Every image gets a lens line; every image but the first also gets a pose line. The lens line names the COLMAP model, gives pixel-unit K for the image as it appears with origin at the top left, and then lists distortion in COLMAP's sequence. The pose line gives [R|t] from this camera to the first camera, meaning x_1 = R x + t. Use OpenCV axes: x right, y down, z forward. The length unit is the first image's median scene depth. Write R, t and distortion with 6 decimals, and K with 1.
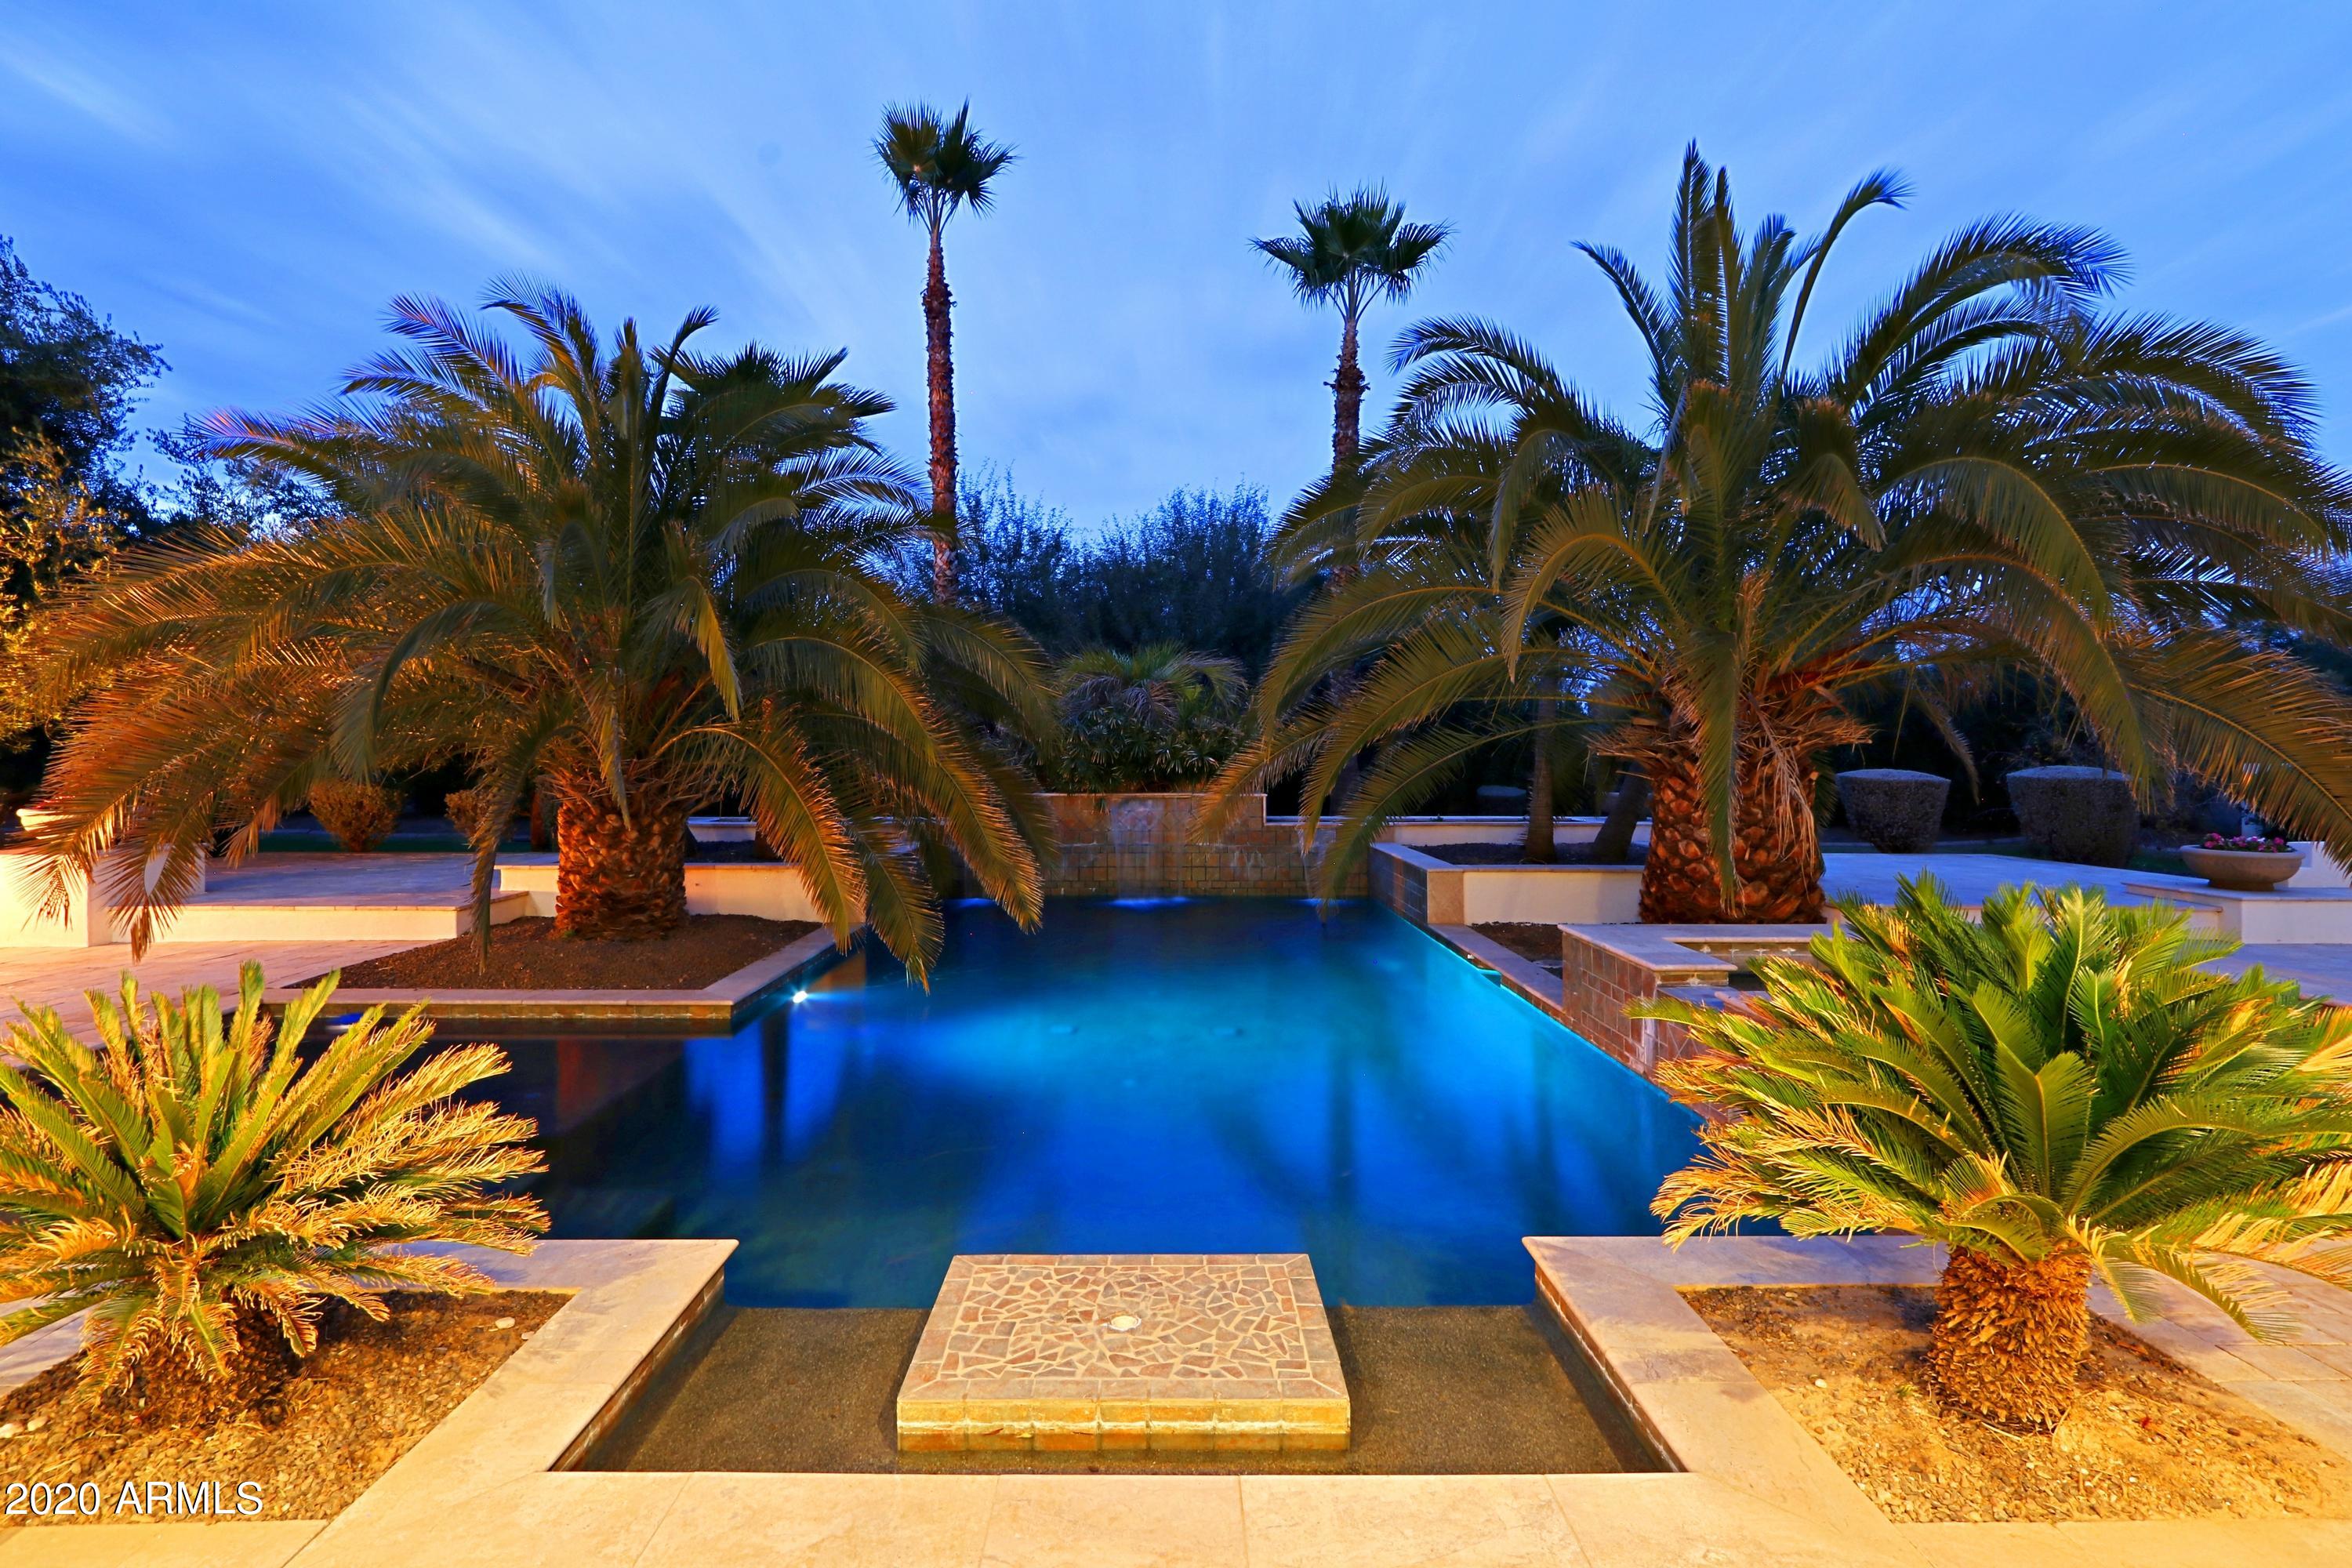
lens RADIAL K [[1105.1, 0, 1166.0], [0, 1105.1, 755.5], [0, 0, 1]] dist [-0.013880, 0.001391]
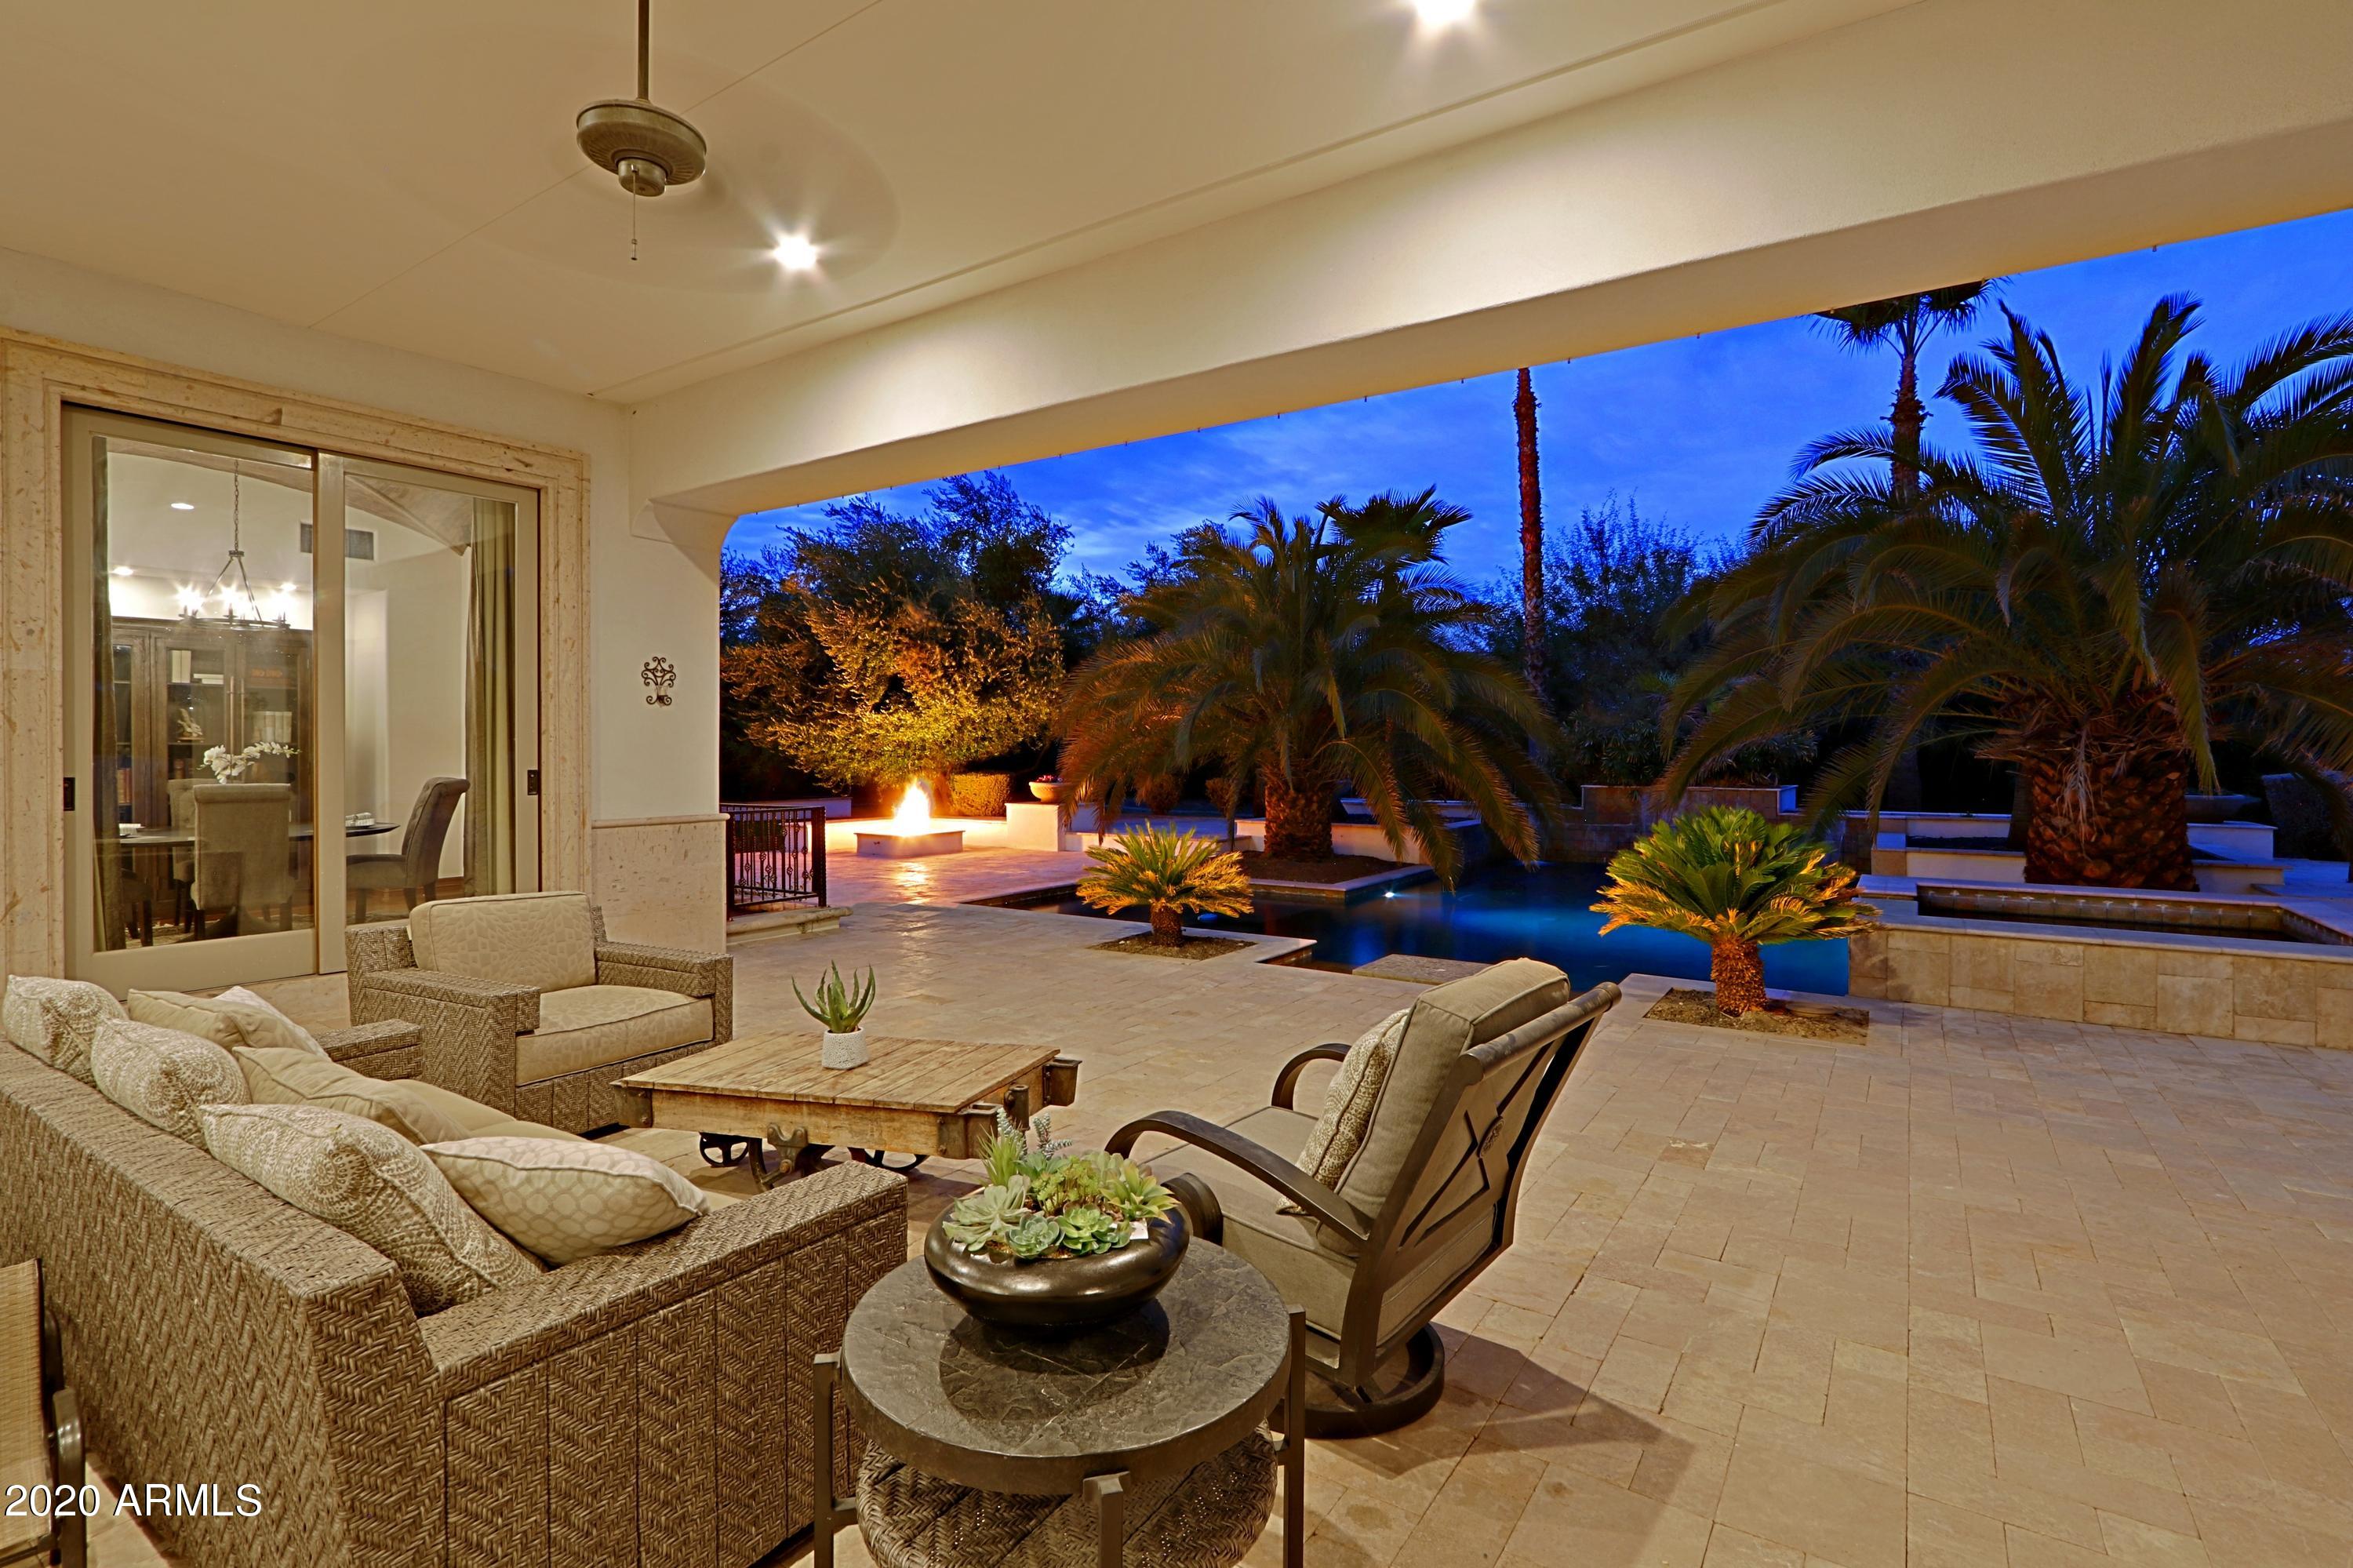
lens RADIAL K [[1108.4, 0, 1171.5], [0, 1108.4, 750.9], [0, 0, 1]] dist [-0.014992, 0.000502]
pose [[0.824755, -0.000509, -0.565490, 0.334272], [-0.001240, 0.999996, -0.002708, -0.003937], [0.565489, 0.002935, 0.824751, -0.561206]]
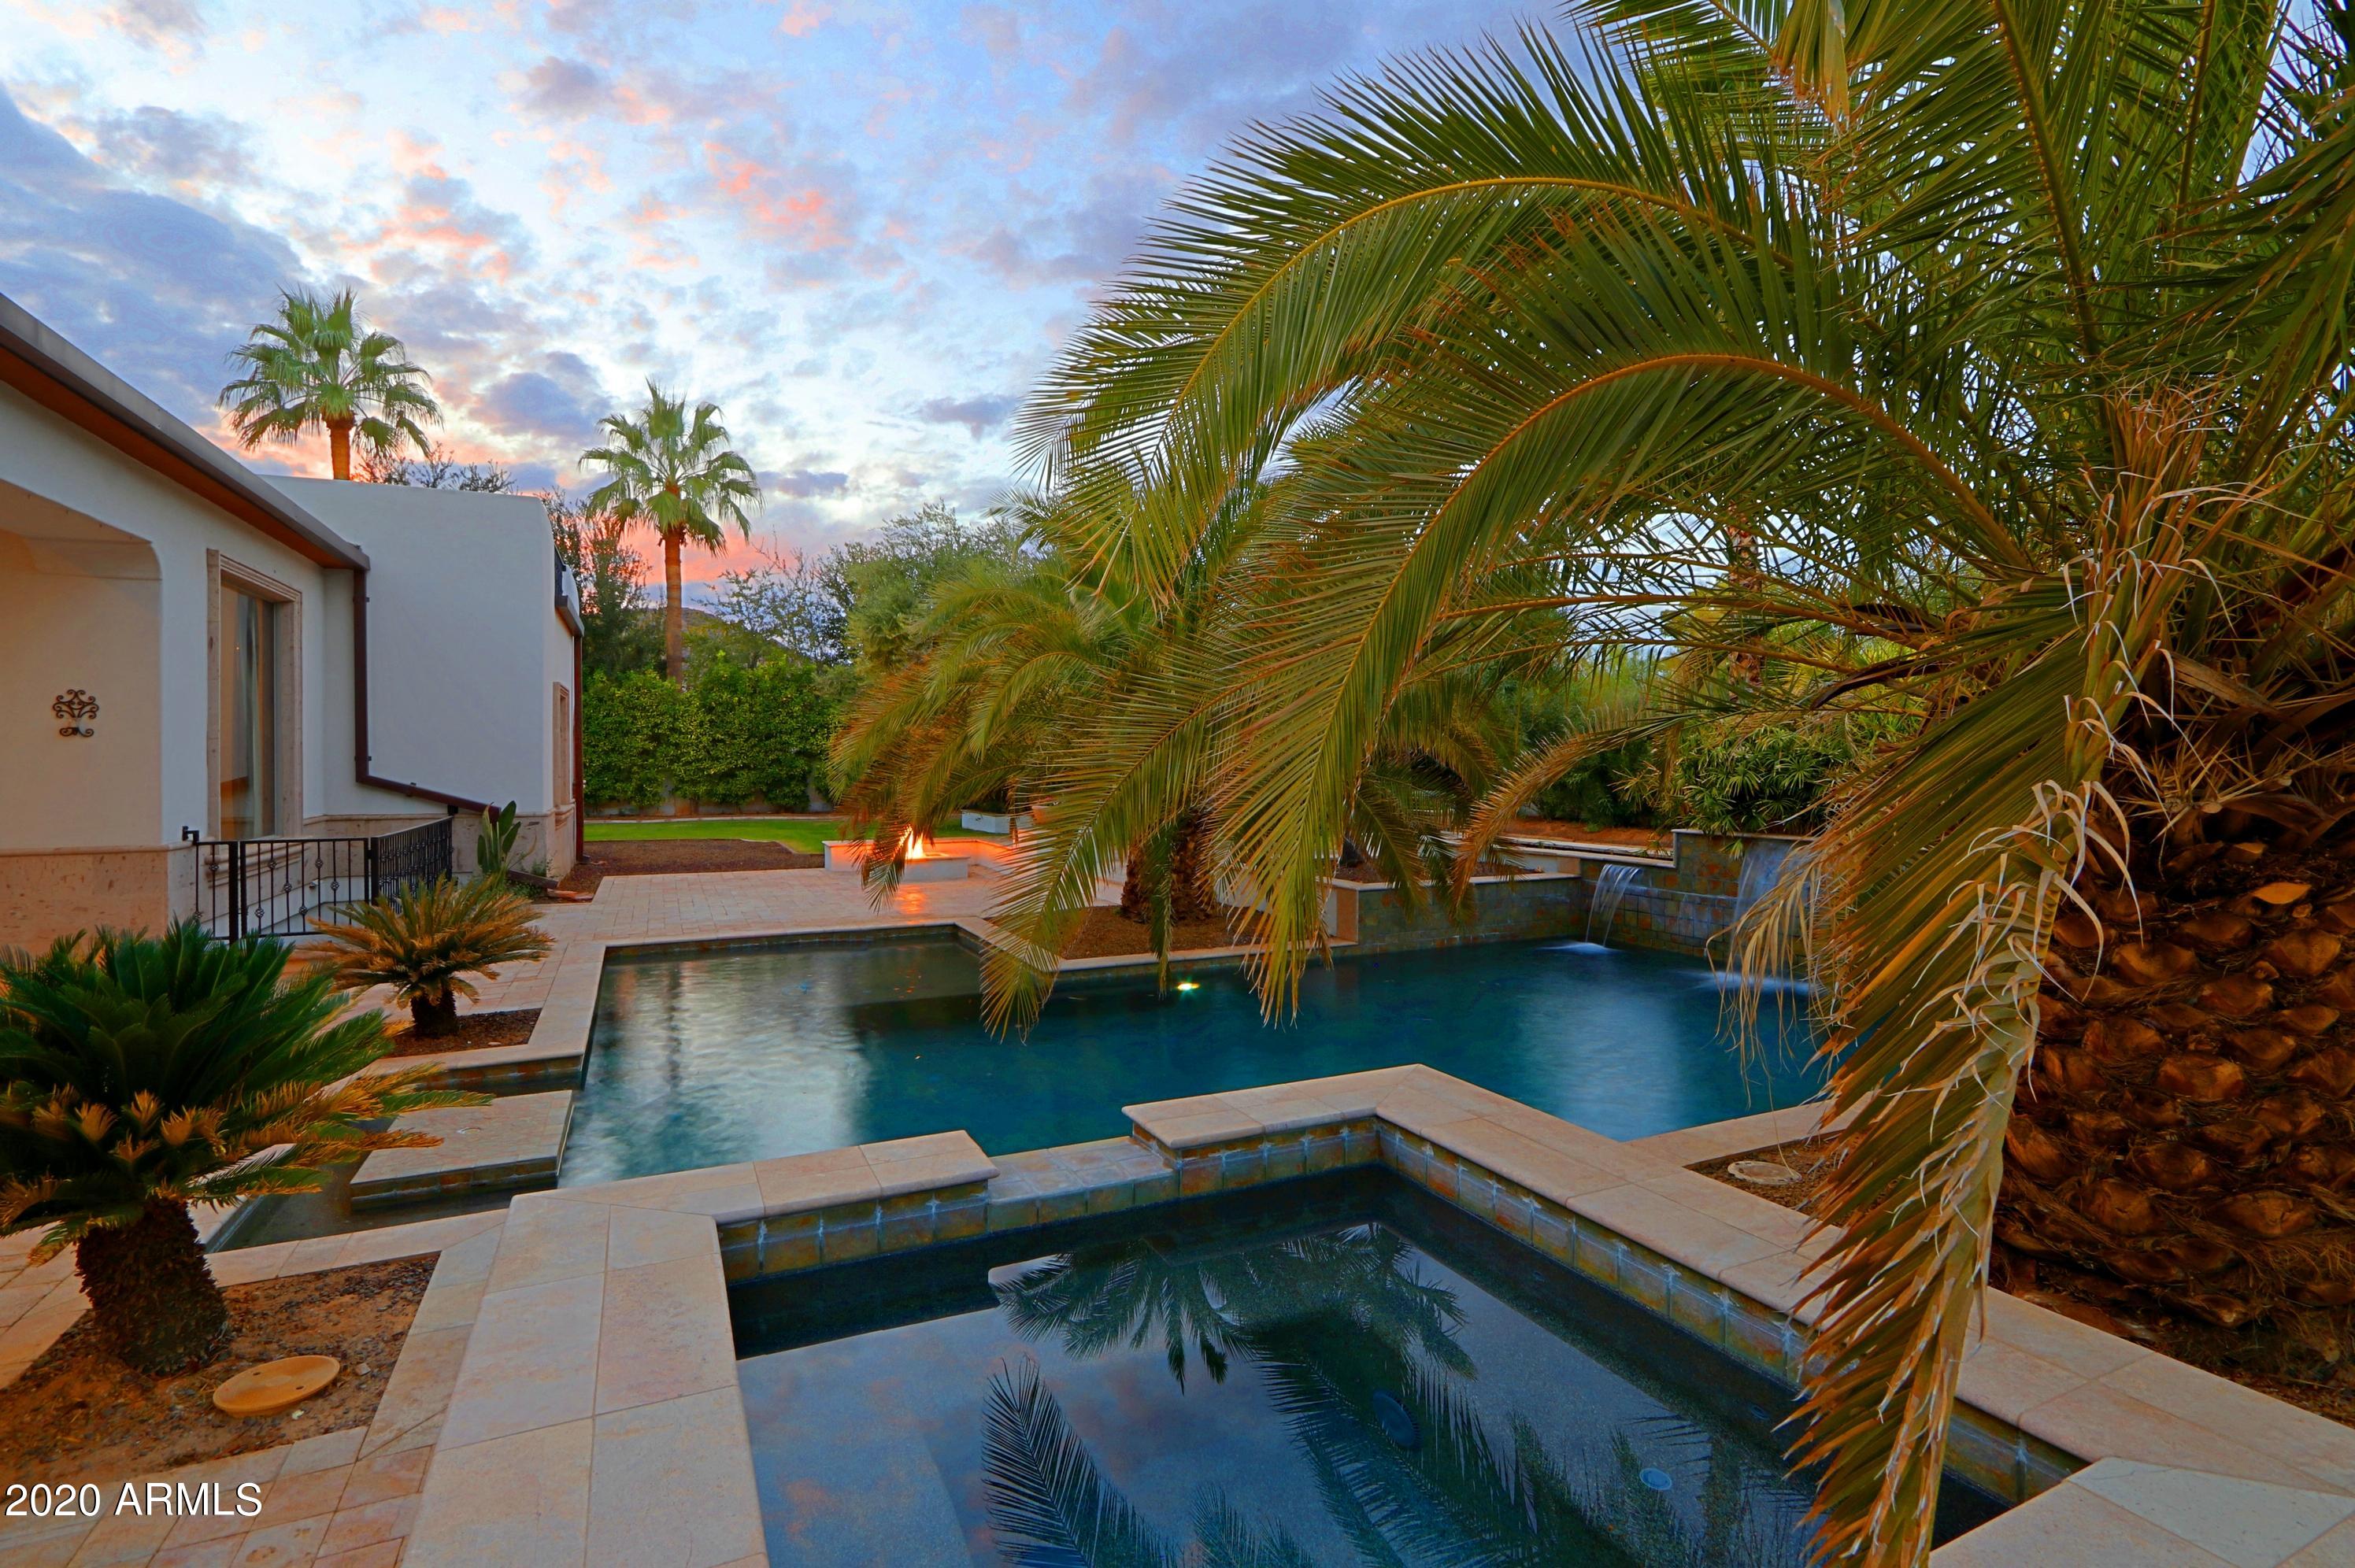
lens RADIAL K [[1107.8, 0, 1165.9], [0, 1107.8, 755.0], [0, 0, 1]] dist [-0.012497, 0.001041]
pose [[0.419535, -0.003200, -0.907733, 0.709670], [-0.000537, 0.999993, -0.003774, -0.026584], [0.907739, 0.002071, 0.419531, 0.445473]]
